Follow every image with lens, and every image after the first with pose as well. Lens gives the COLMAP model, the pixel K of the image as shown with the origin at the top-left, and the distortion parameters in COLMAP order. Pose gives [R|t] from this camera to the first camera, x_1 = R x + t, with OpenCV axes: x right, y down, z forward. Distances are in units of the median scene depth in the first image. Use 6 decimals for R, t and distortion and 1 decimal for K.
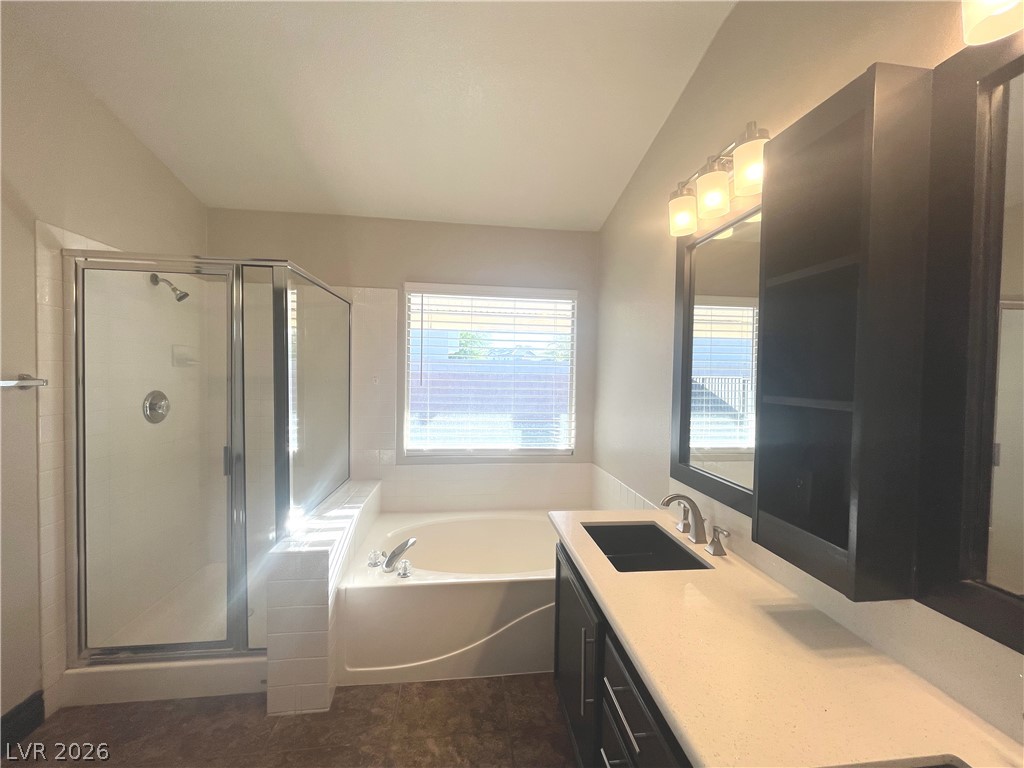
lens RADIAL K [[416.7, 0, 514.5], [0, 416.7, 384.7], [0, 0, 1]] dist [-0.002448, 0.000046]
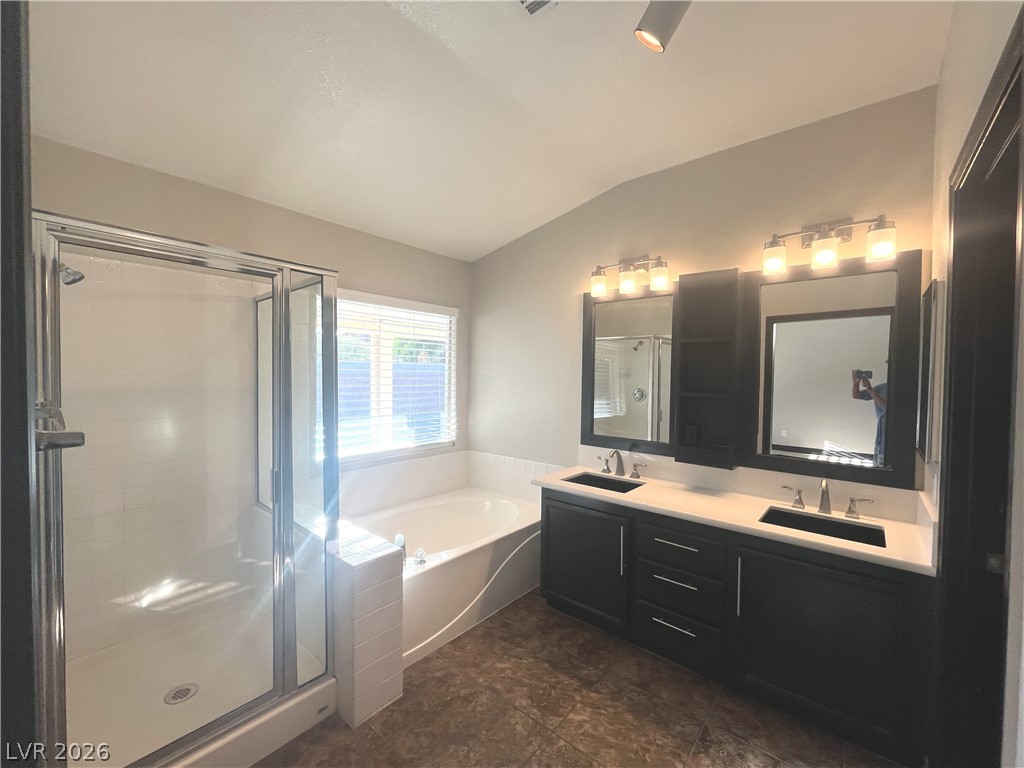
lens RADIAL K [[416.7, 0, 513.4], [0, 416.7, 384.1], [0, 0, 1]] dist [-0.002448, 0.000046]
pose [[0.735682, -0.024072, 0.676900, -0.890207], [0.019504, 0.999707, 0.014355, -0.037003], [-0.677047, 0.002642, 0.735935, -0.000588]]
